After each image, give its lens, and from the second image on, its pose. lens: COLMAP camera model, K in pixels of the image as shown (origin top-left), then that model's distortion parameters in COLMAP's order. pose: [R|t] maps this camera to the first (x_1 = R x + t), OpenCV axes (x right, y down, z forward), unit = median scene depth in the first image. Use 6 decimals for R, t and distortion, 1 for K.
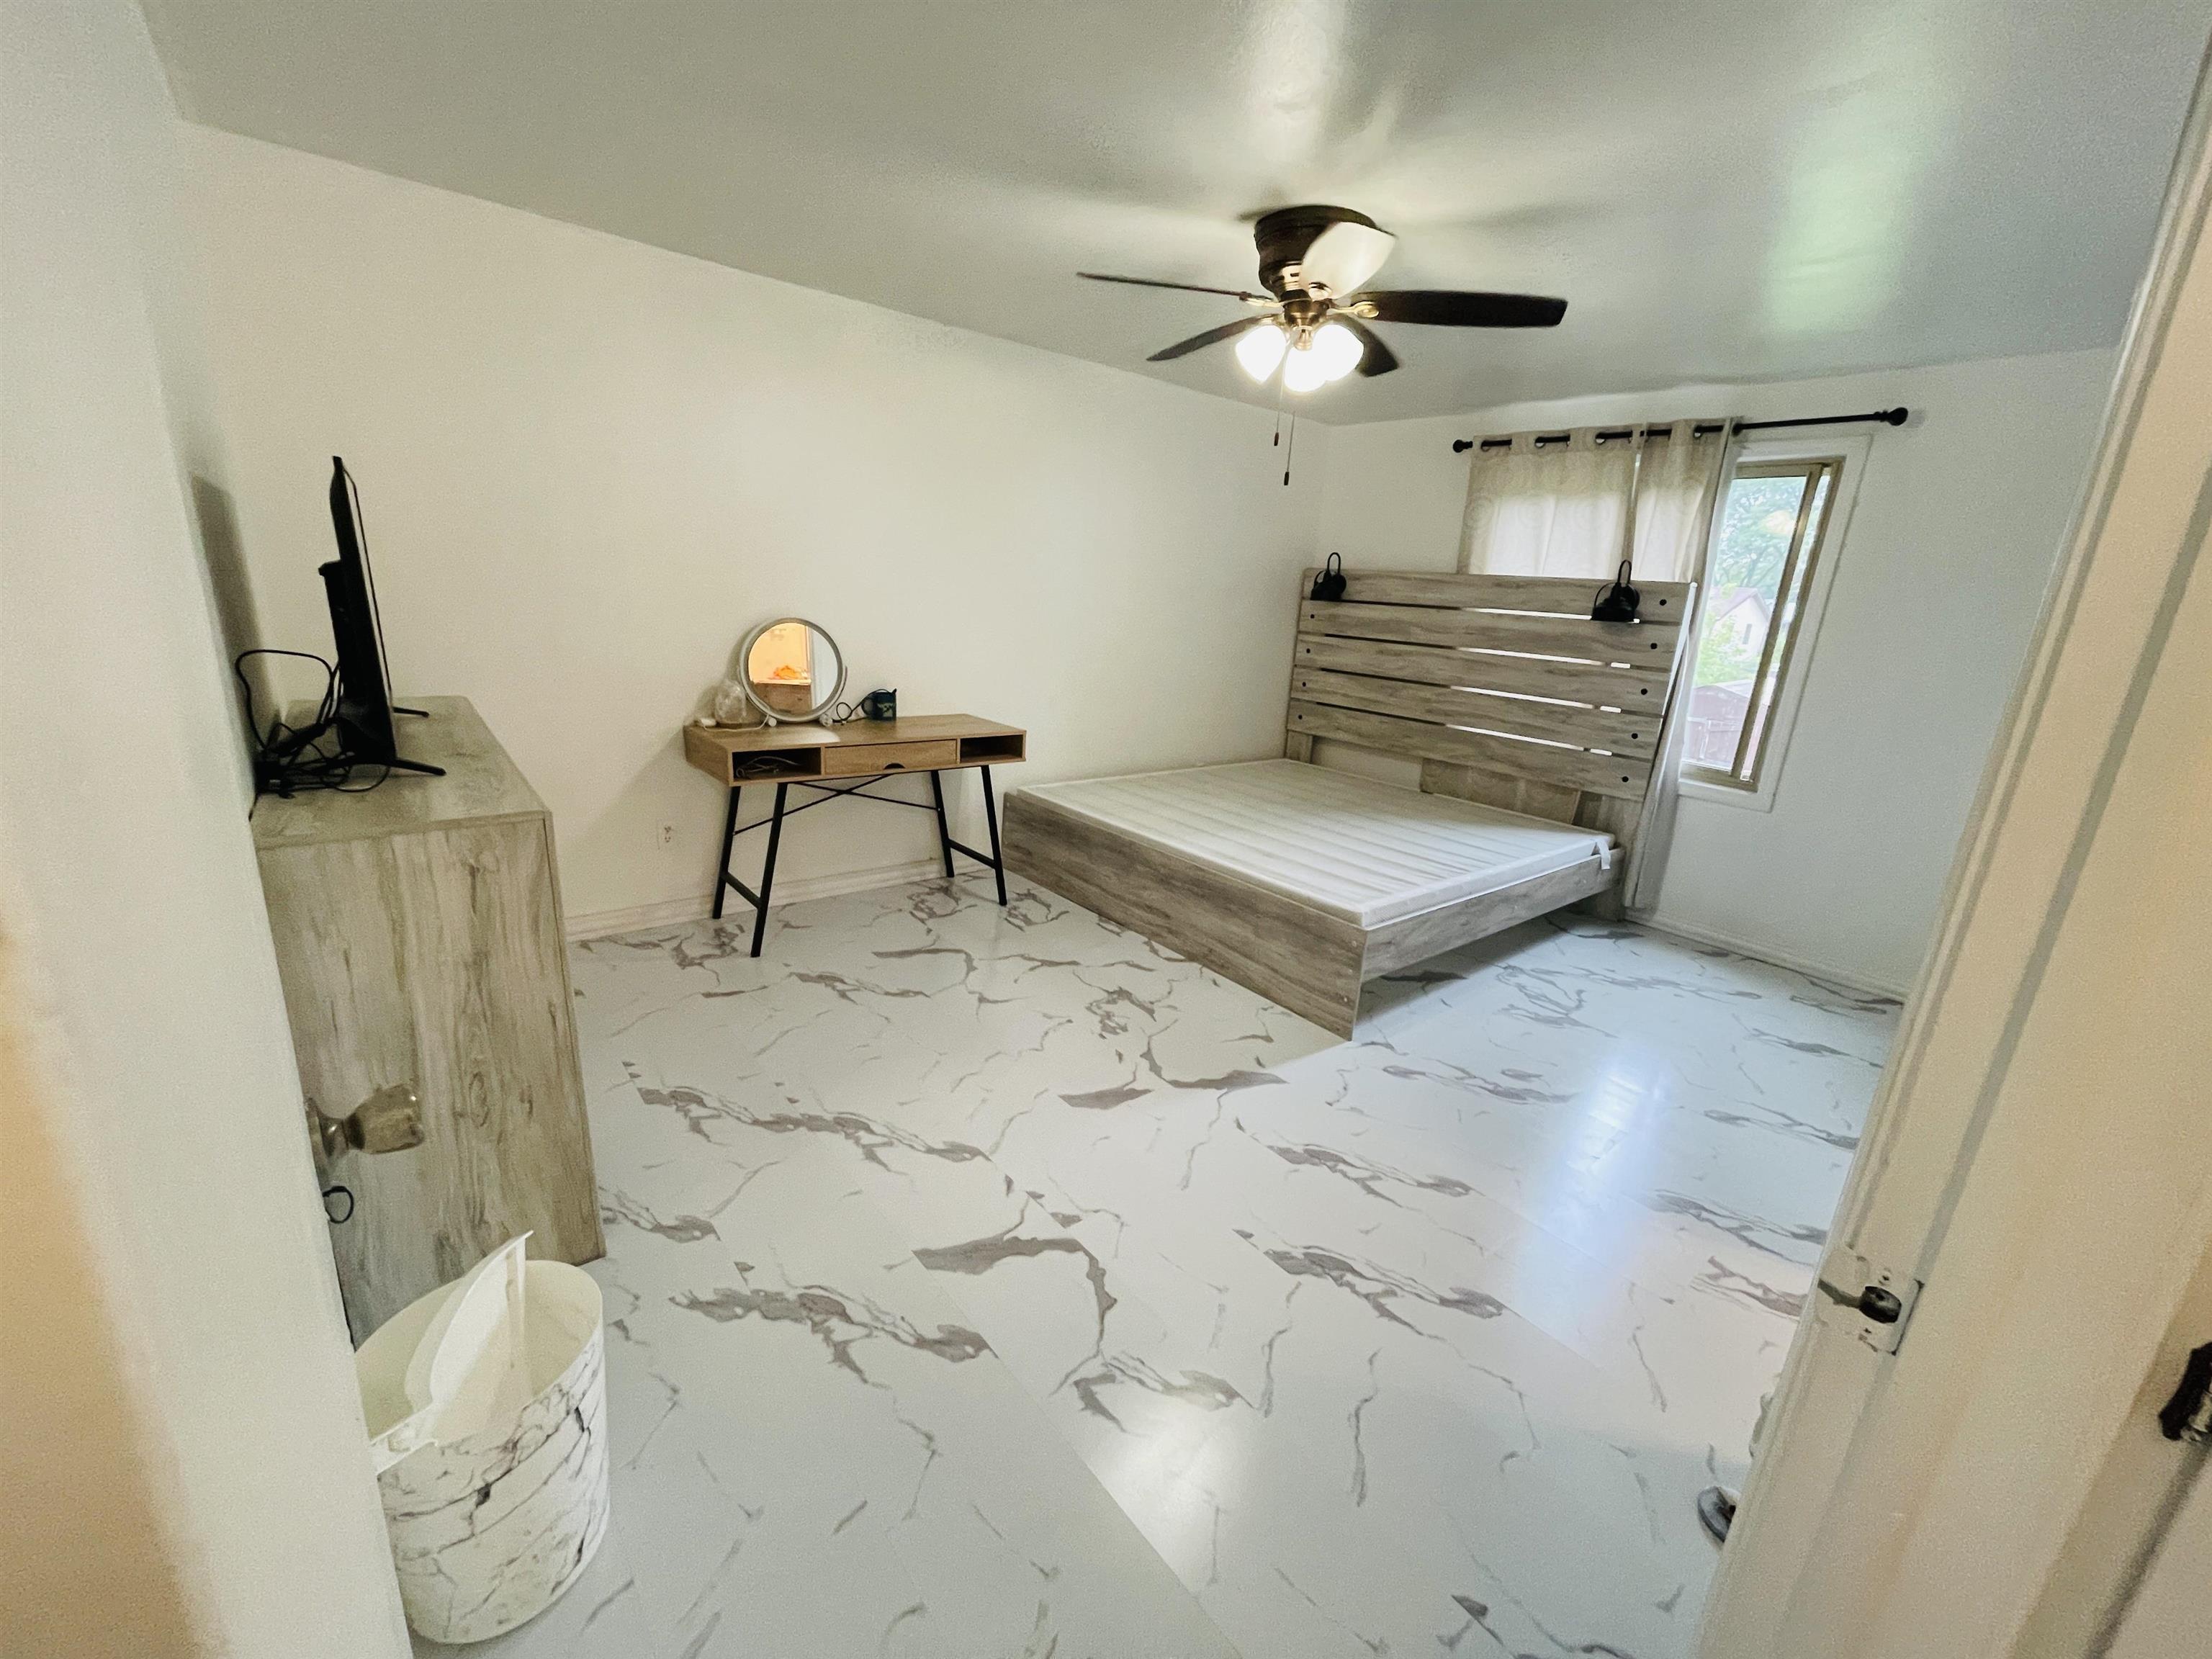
lens RADIAL K [[899.8, 0, 1106.0], [0, 899.8, 829.5], [0, 0, 1]] dist [-0.003094, 0.000925]
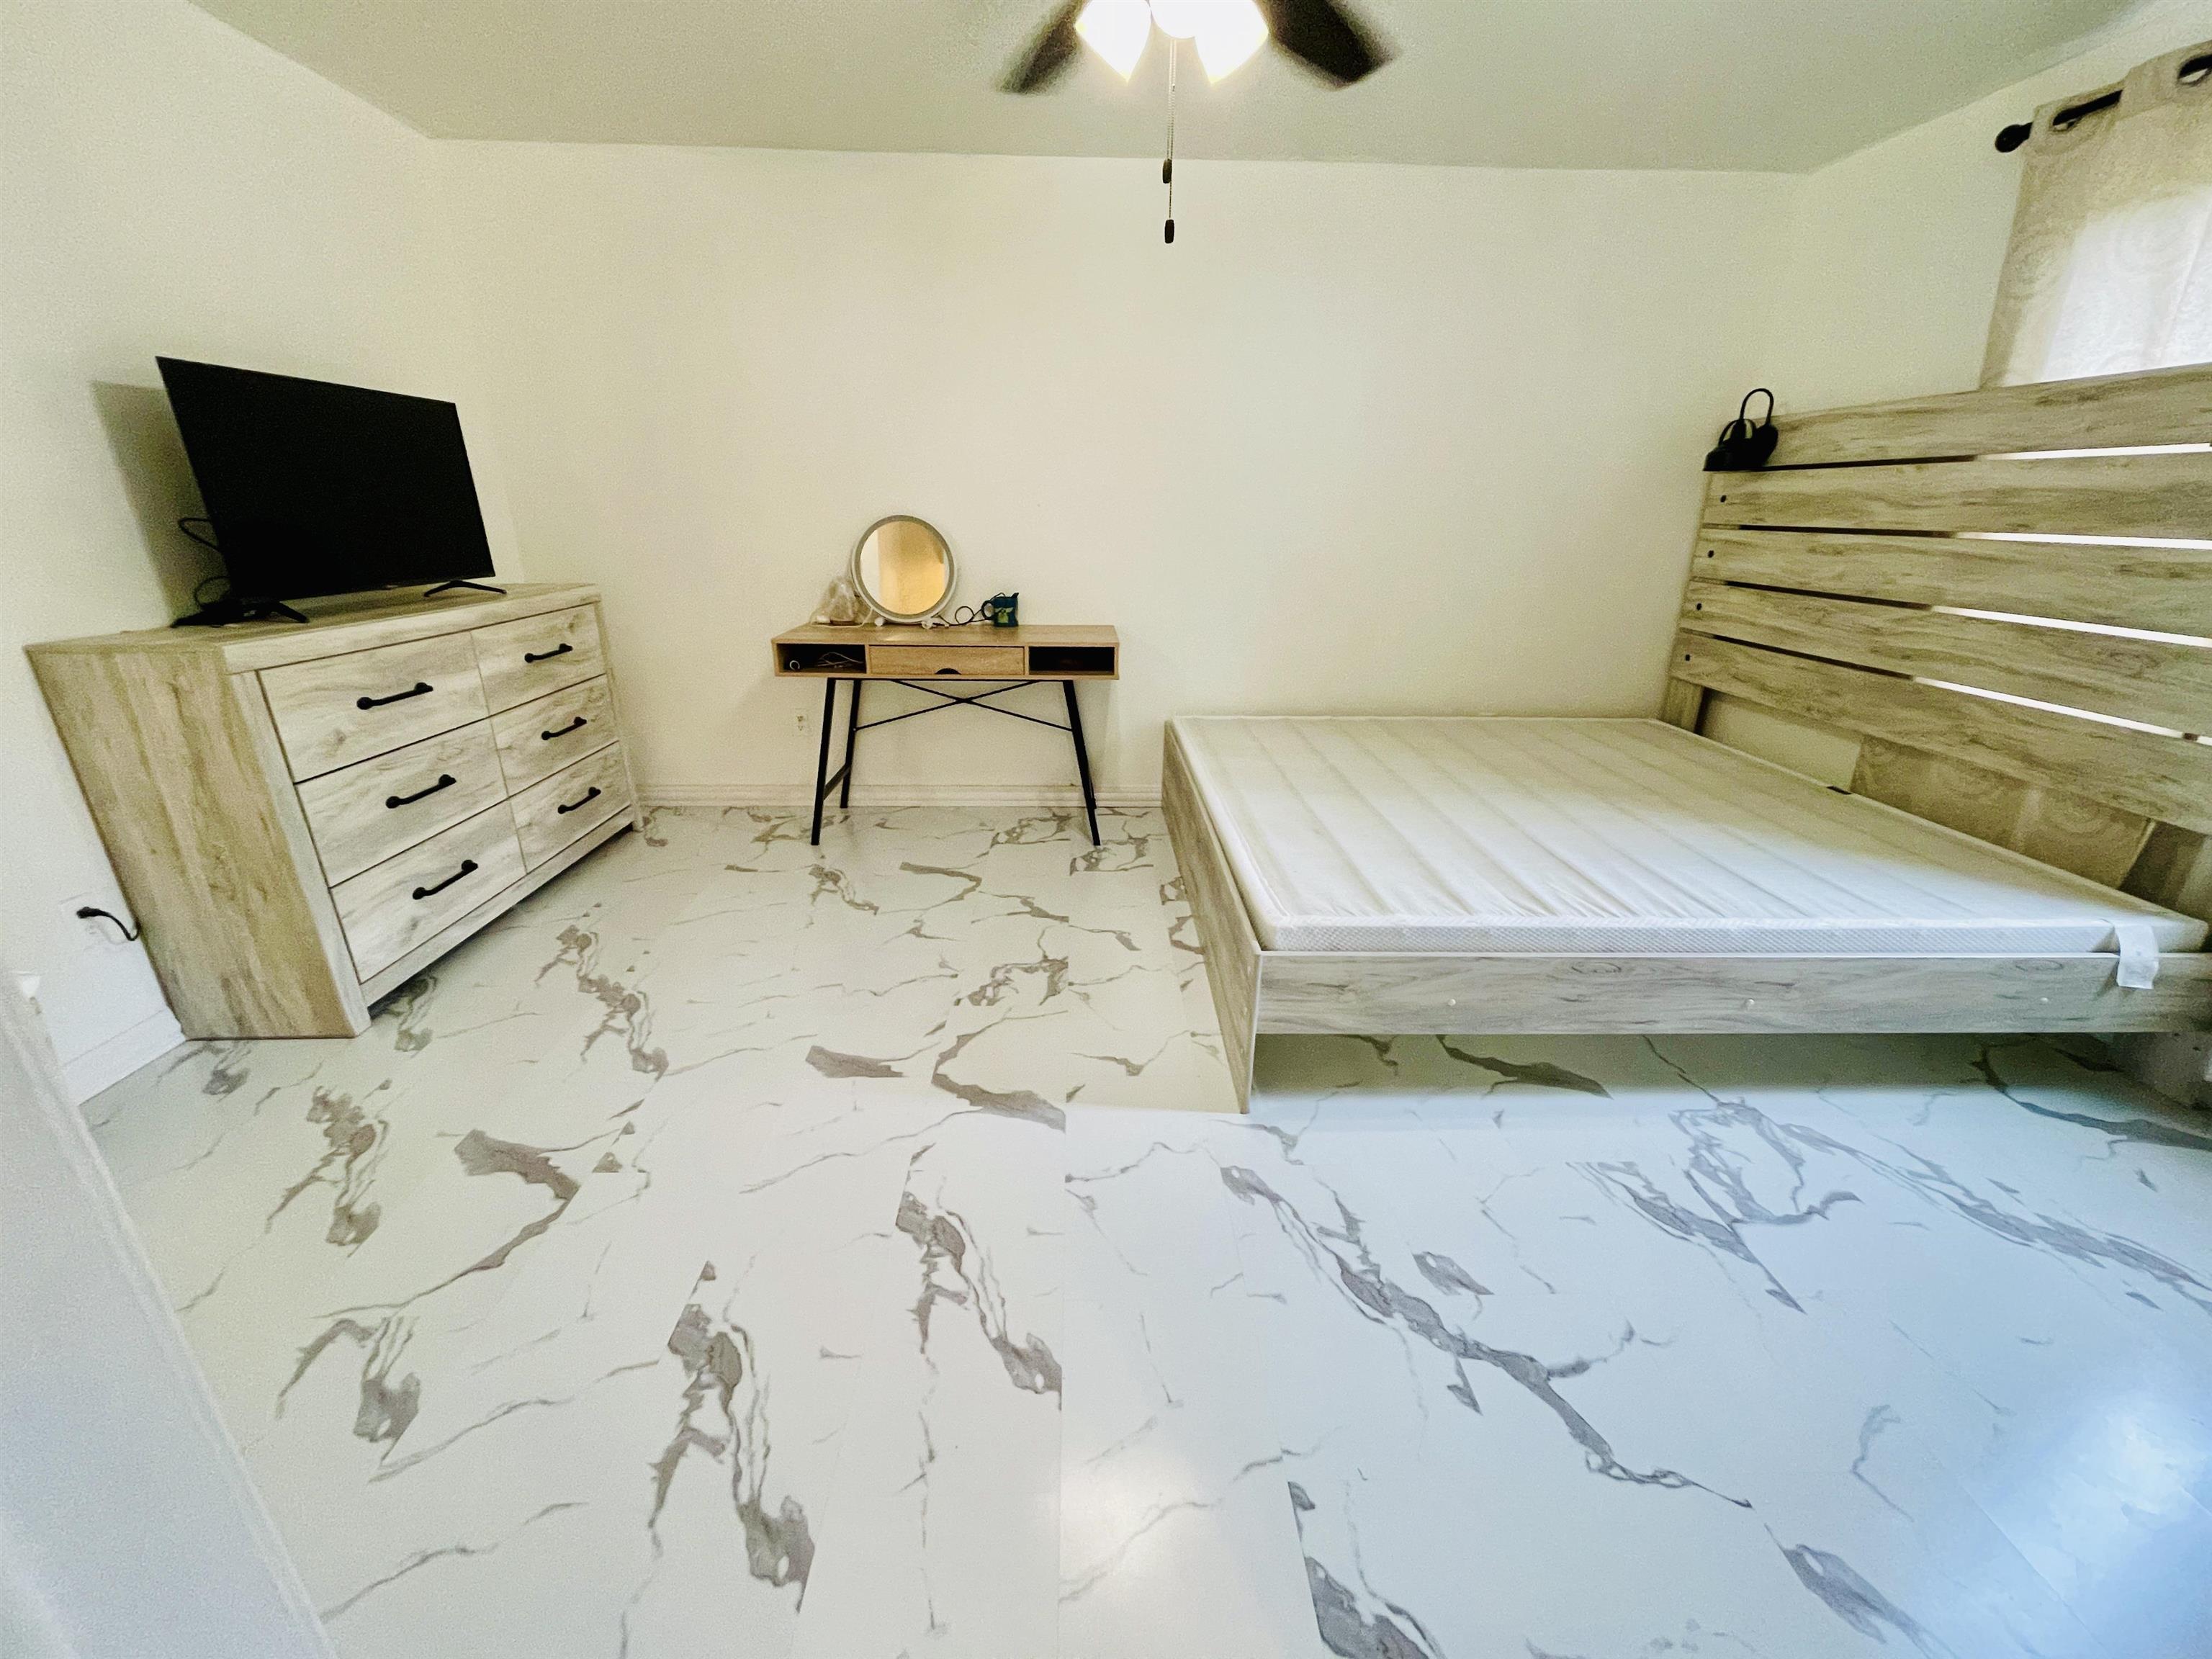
lens RADIAL K [[899.8, 0, 1106.0], [0, 899.8, 829.5], [0, 0, 1]] dist [-0.003094, 0.000925]
pose [[0.784598, 0.158273, -0.599463, 0.433452], [-0.124822, 0.987394, 0.097324, -0.017967], [0.607310, -0.001534, 0.794464, 0.323201]]
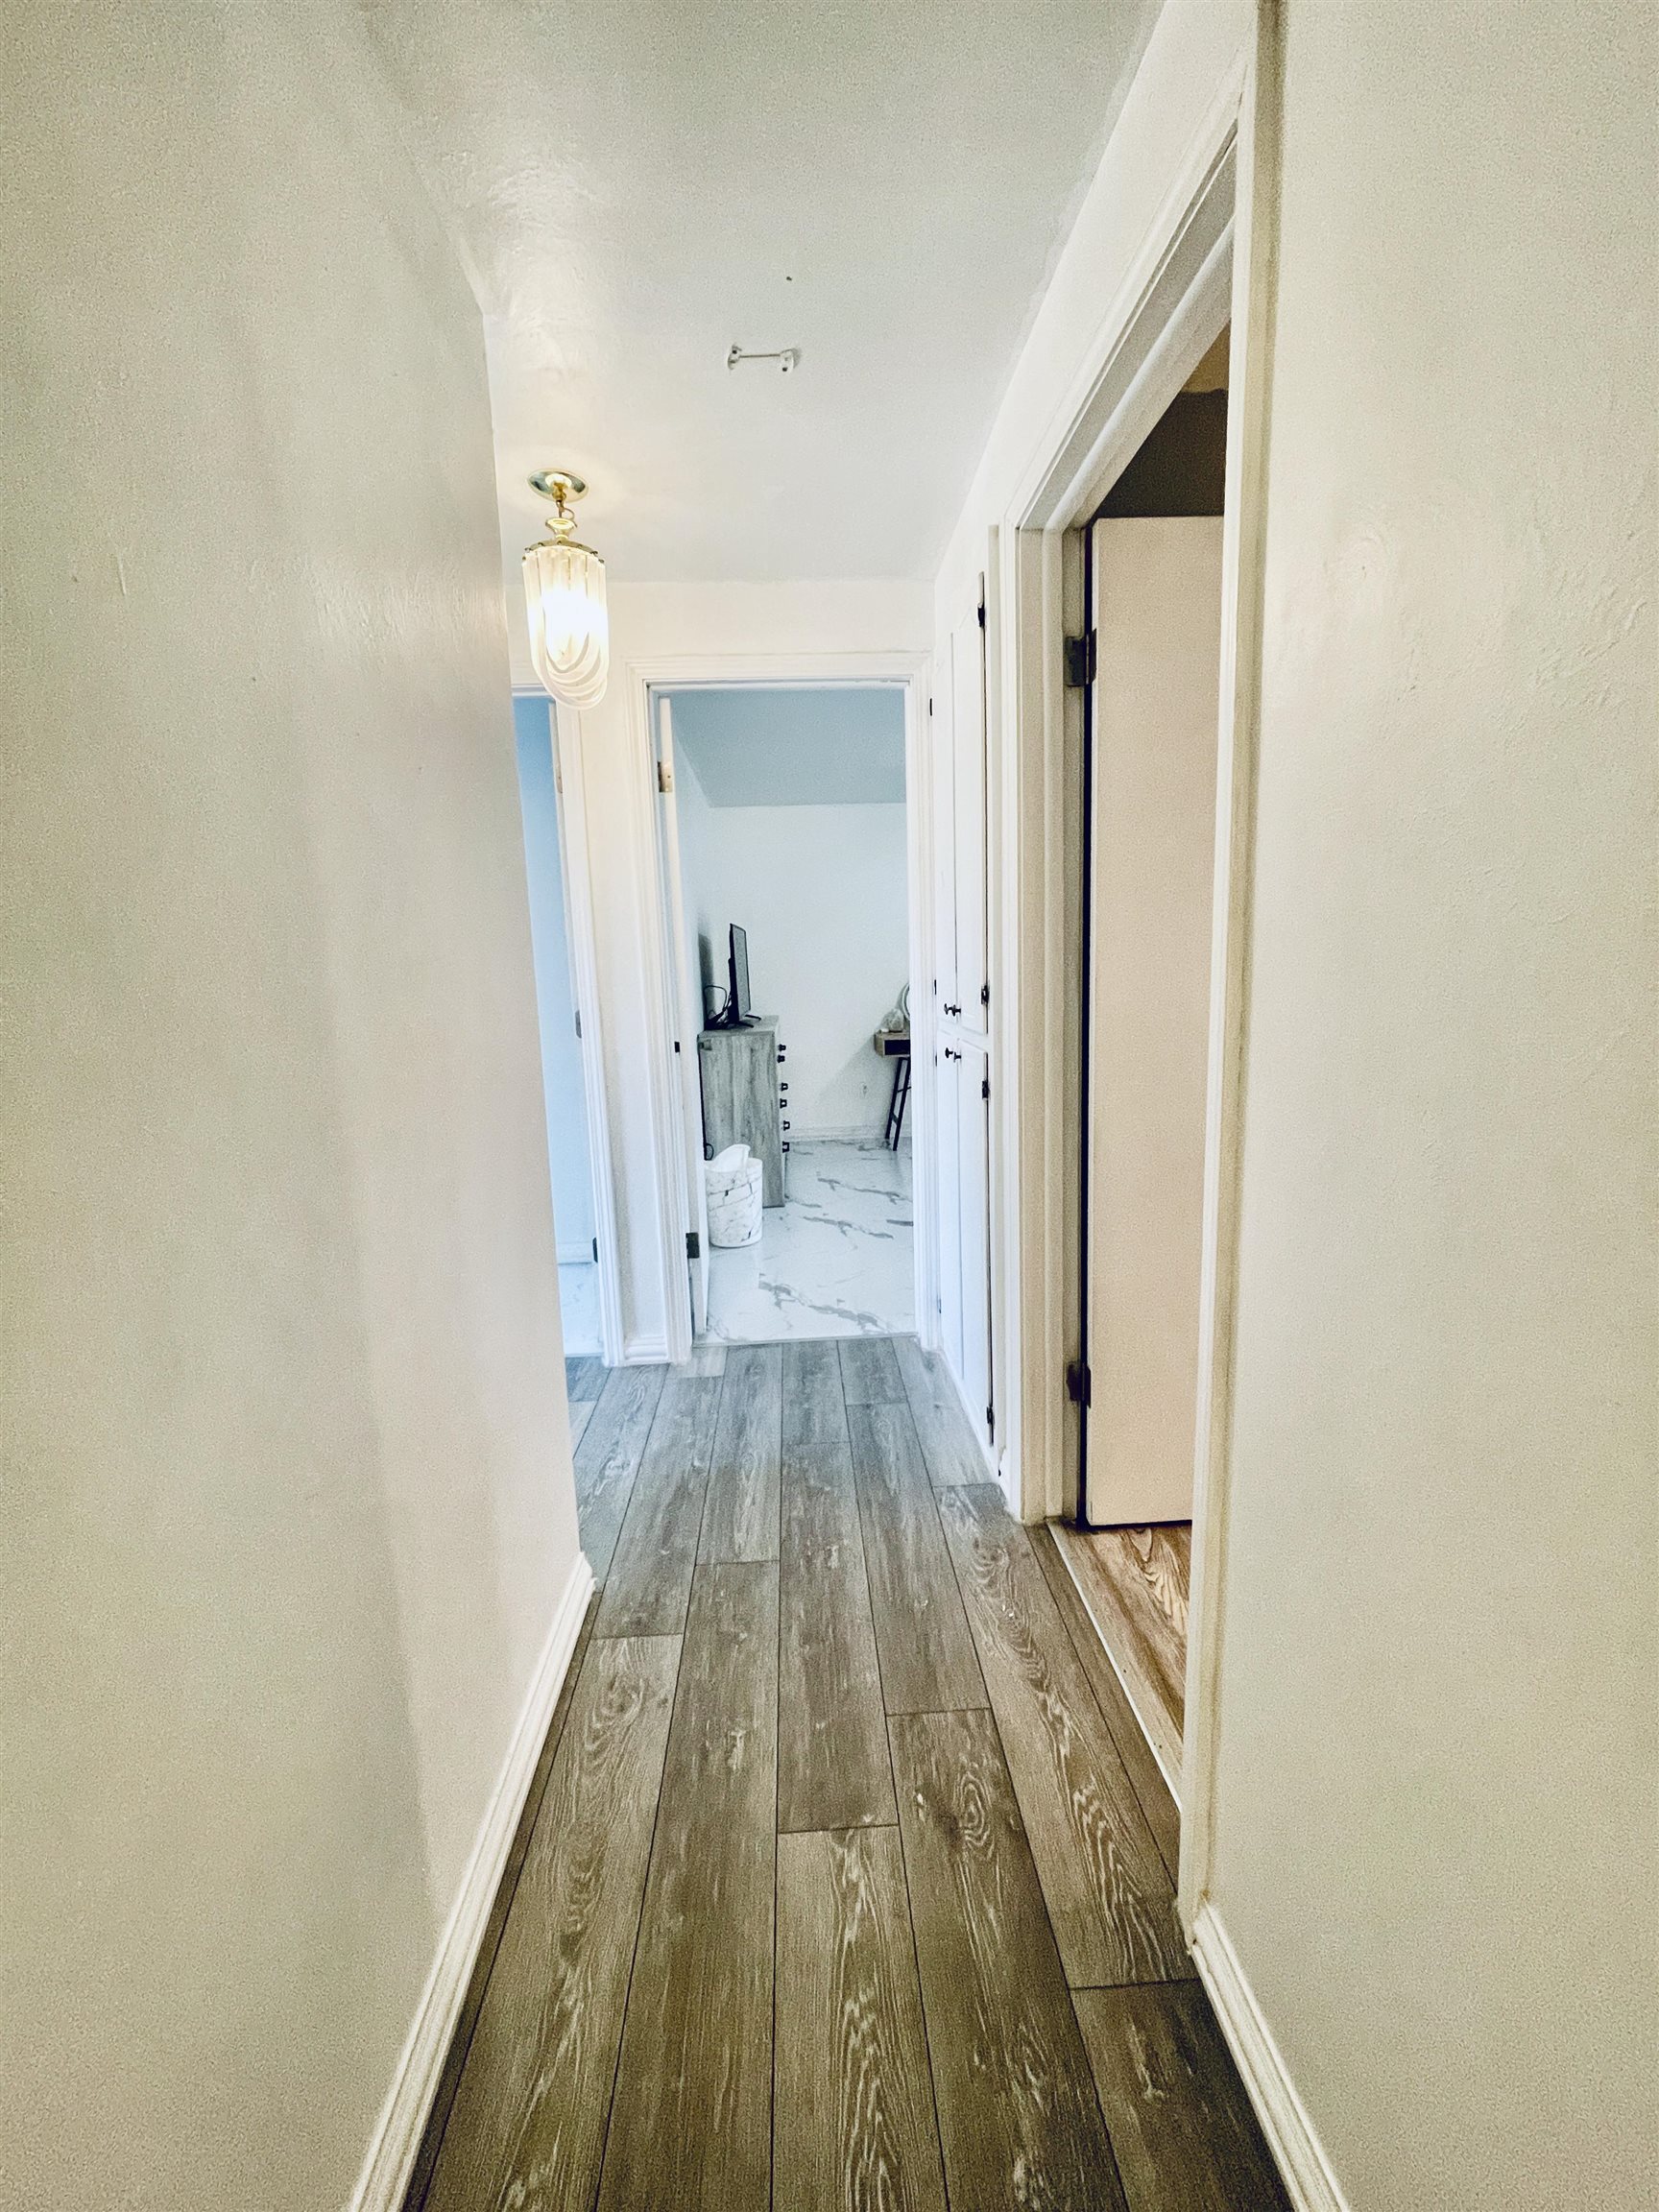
lens RADIAL K [[899.8, 0, 829.5], [0, 899.8, 1106.0], [0, 0, 1]] dist [-0.003094, 0.000925]
pose [[0.799722, 0.005694, -0.600344, 0.538646], [-0.078507, 0.992361, -0.095168, 0.203549], [0.595216, 0.123239, 0.794059, -0.499609]]
